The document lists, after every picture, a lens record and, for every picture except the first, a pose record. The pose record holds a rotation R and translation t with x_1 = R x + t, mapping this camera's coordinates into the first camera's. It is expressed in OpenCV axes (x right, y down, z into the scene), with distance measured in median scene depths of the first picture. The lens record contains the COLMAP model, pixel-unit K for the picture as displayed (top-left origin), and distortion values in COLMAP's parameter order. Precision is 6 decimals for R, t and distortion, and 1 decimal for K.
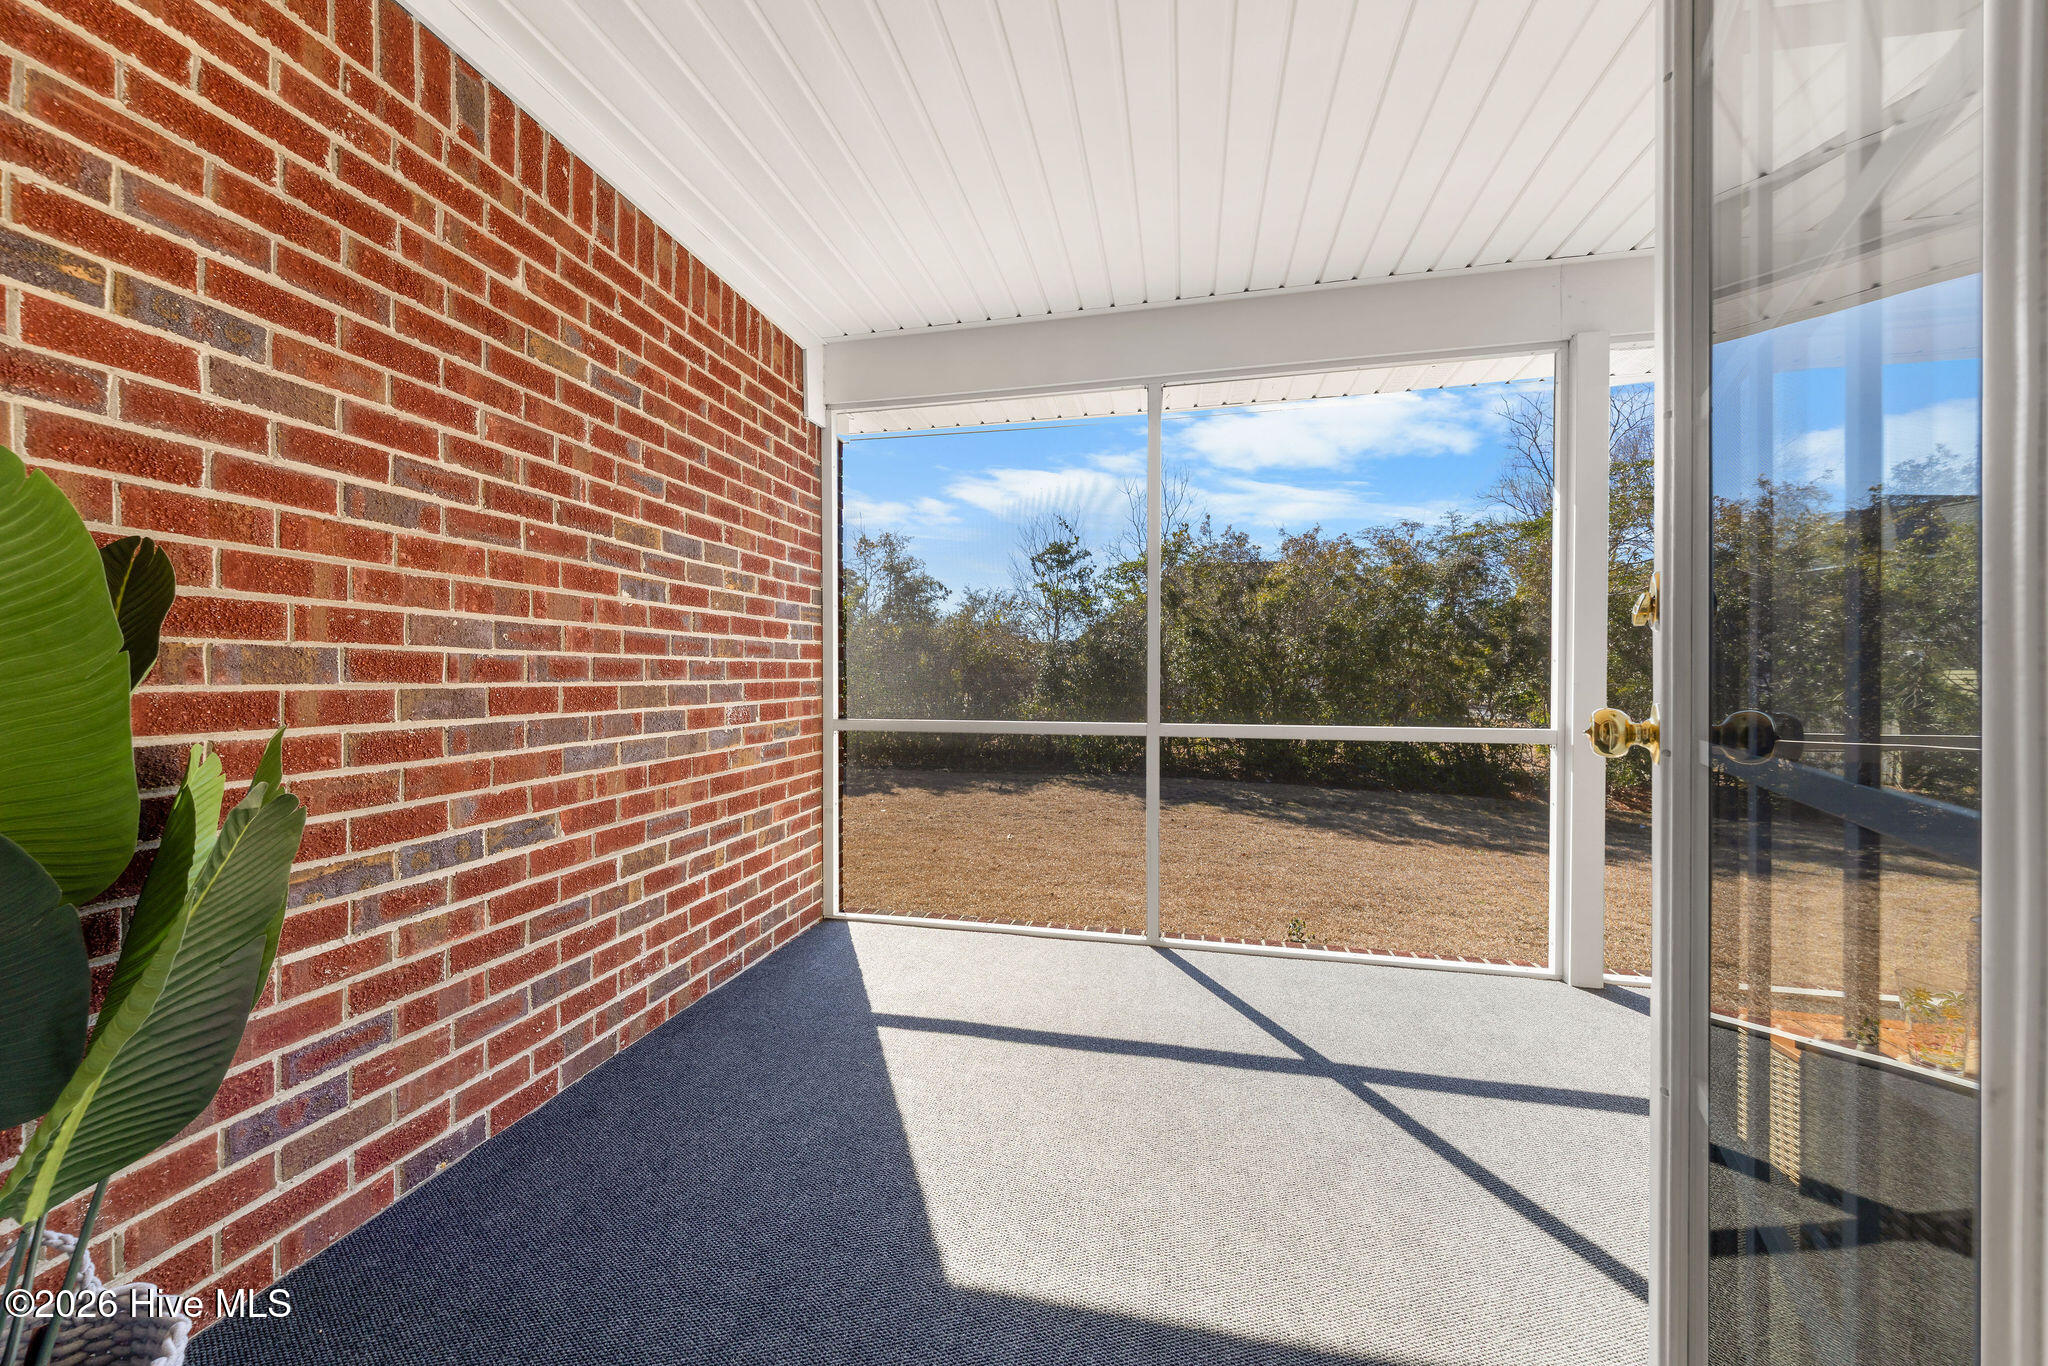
lens RADIAL K [[759.0, 0, 1017.1], [0, 759.0, 676.9], [0, 0, 1]] dist [0.020734, -0.010254]
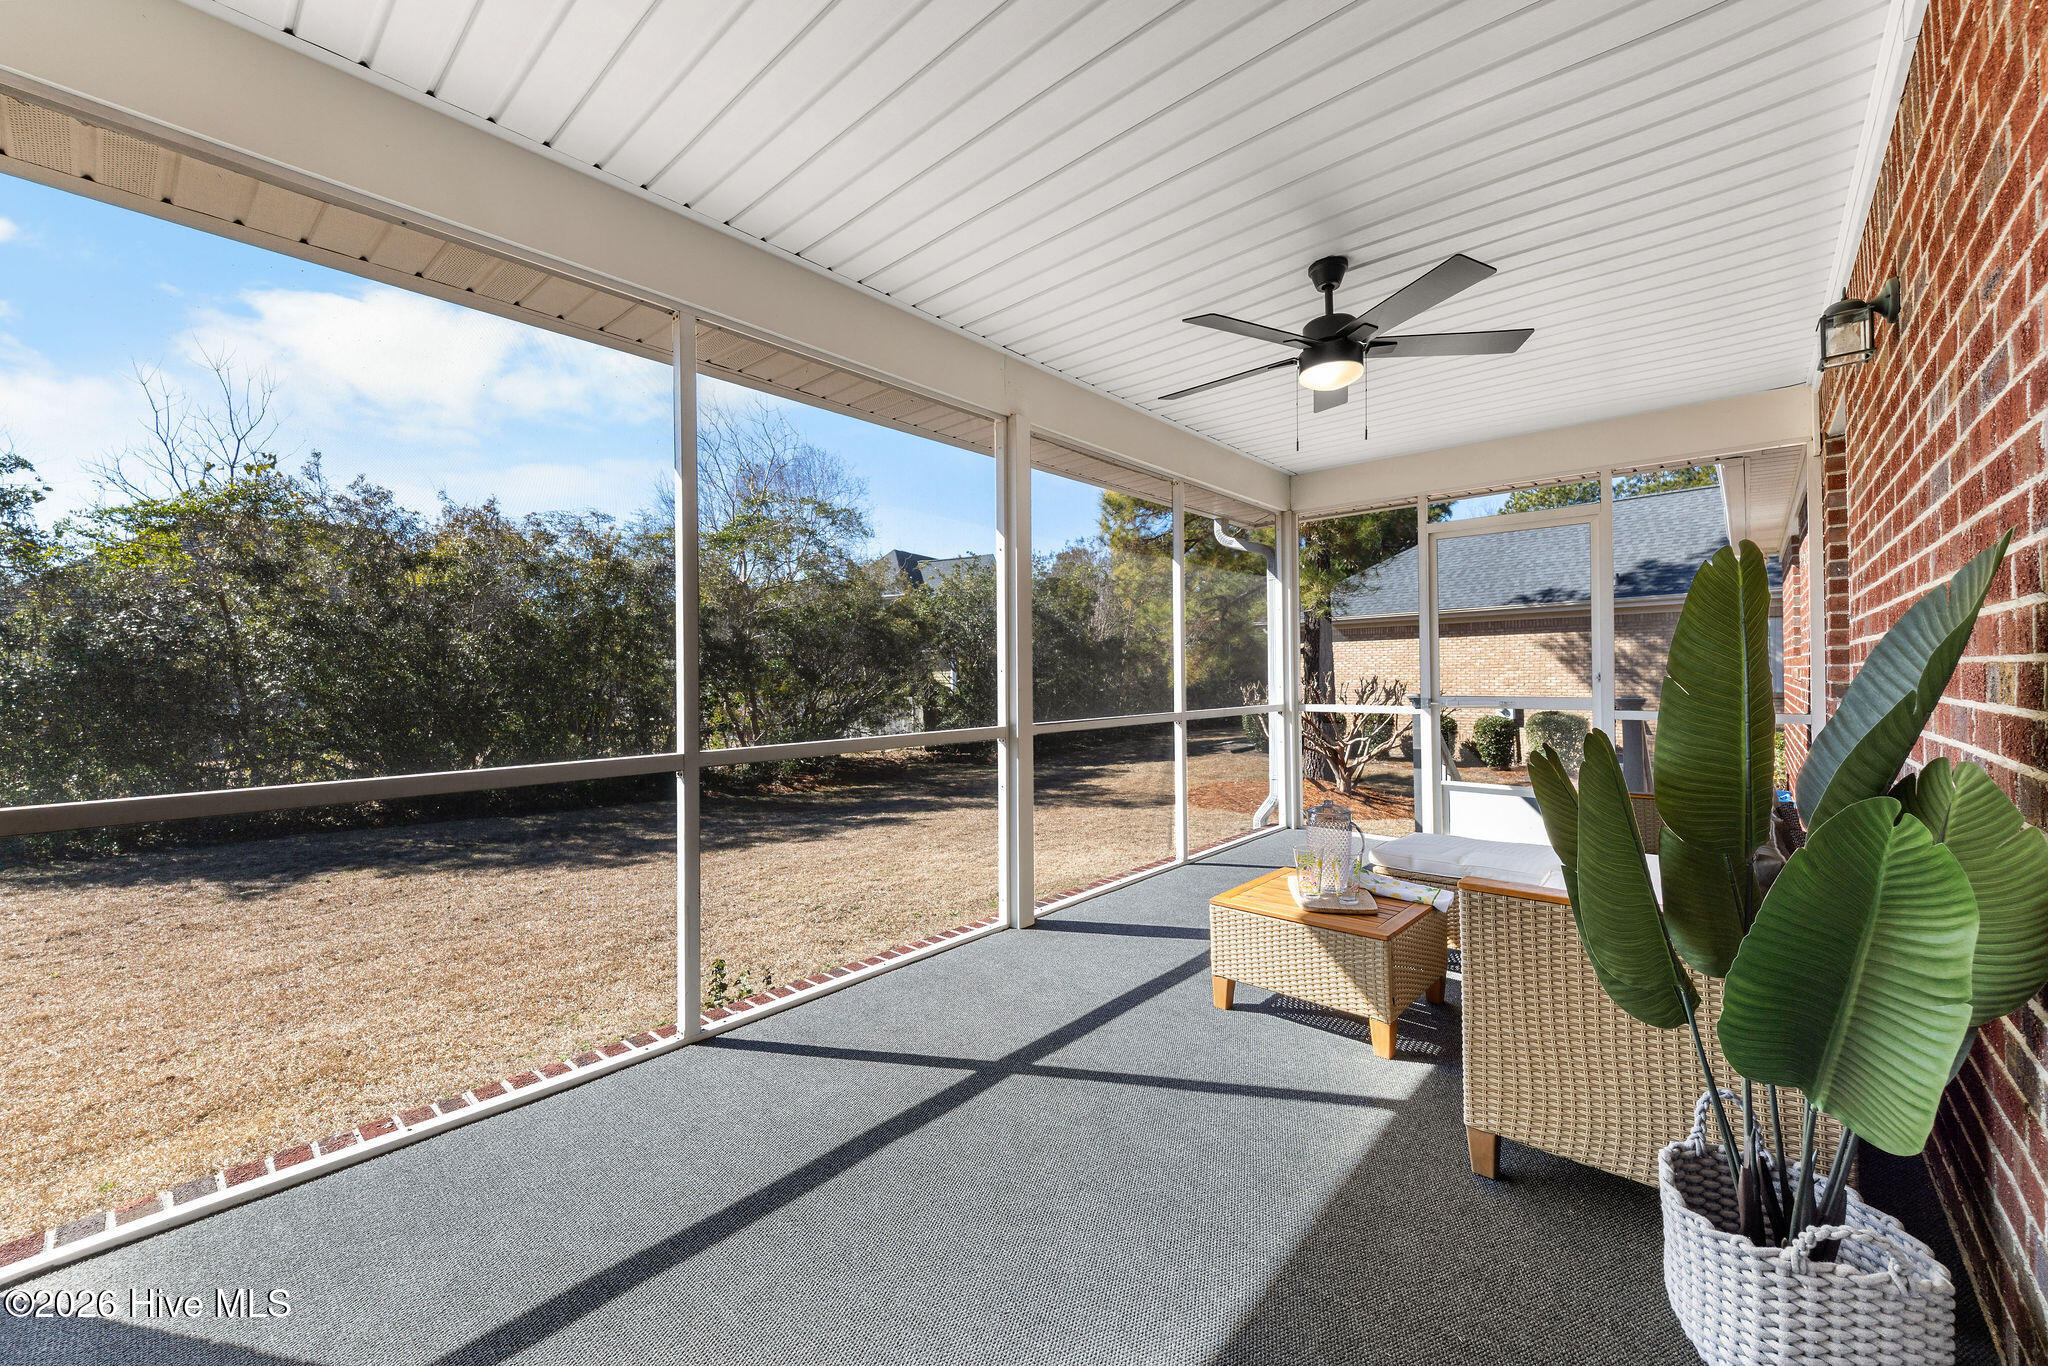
lens RADIAL K [[809.6, 0, 1024.8], [0, 809.6, 692.1], [0, 0, 1]] dist [0.012607, -0.000616]
pose [[0.480064, -0.027130, 0.876814, -0.108765], [0.013838, 0.999632, 0.023353, -0.003631], [-0.877124, 0.000923, 0.480263, 0.093553]]
